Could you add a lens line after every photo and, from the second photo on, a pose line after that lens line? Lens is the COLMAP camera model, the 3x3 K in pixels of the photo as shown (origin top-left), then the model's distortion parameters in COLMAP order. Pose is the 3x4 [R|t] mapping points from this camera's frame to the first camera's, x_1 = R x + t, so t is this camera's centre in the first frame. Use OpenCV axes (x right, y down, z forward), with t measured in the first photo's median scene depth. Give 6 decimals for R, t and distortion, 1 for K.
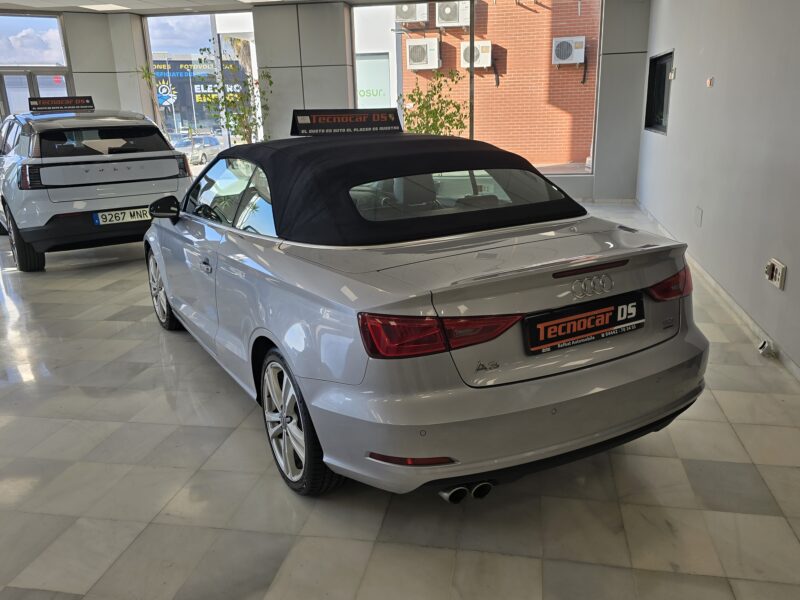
lens RADIAL K [[682.8, 0, 400.0], [0, 682.8, 300.0], [0, 0, 1]] dist [0.072929, -0.078422]
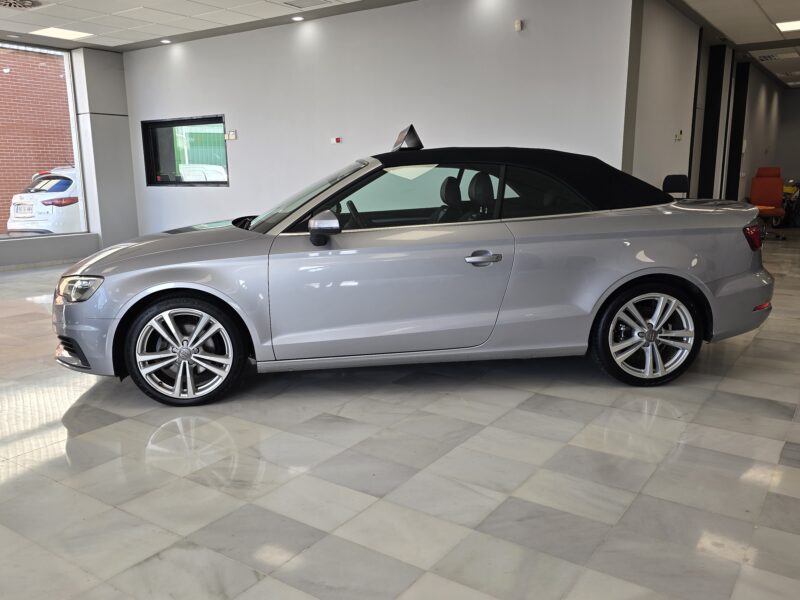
lens RADIAL K [[670.8, 0, 392.2], [0, 670.8, 291.4], [0, 0, 1]] dist [0.082688, -0.089440]
pose [[0.409811, -0.132304, 0.902524, -1.557083], [0.247749, 0.968376, 0.029462, -0.079628], [-0.877881, 0.211526, 0.429630, 0.821301]]
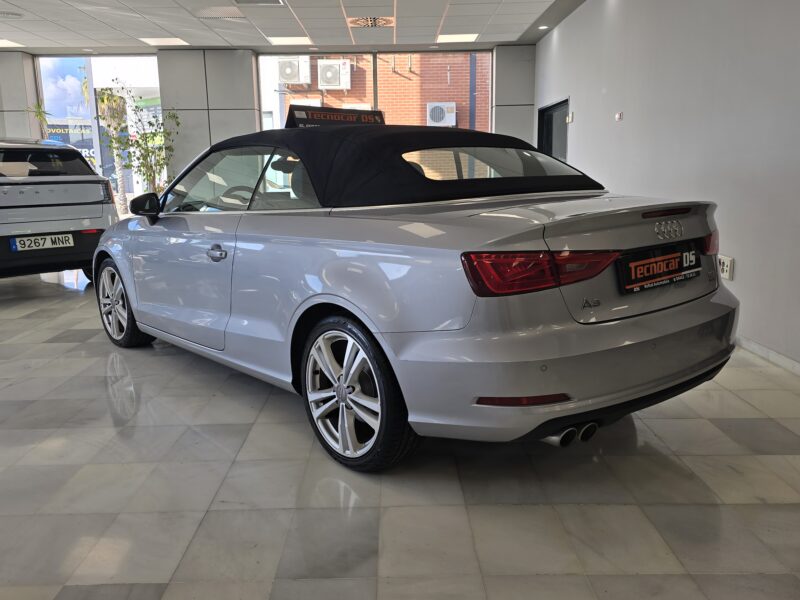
lens RADIAL K [[665.7, 0, 391.8], [0, 665.7, 285.8], [0, 0, 1]] dist [0.062273, -0.049400]
pose [[0.981670, -0.020066, 0.189530, -0.263412], [0.040855, 0.993481, -0.106427, 0.124919], [-0.186159, 0.112219, 0.976090, 0.068605]]
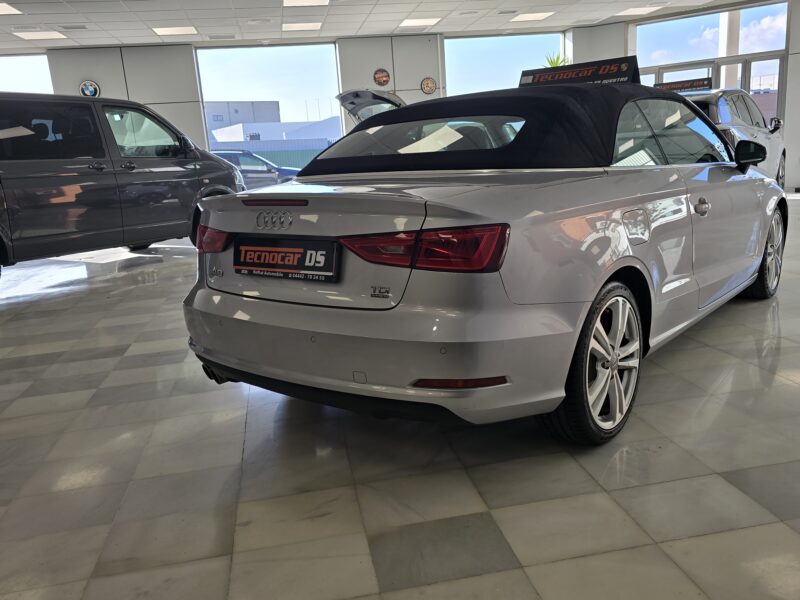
lens RADIAL K [[671.7, 0, 387.8], [0, 671.7, 286.7], [0, 0, 1]] dist [0.081460, -0.085849]
pose [[0.357061, 0.192294, -0.914073, 1.004189], [-0.202960, 0.971172, 0.125025, -0.066375], [0.911764, 0.140879, 0.385796, 0.623582]]
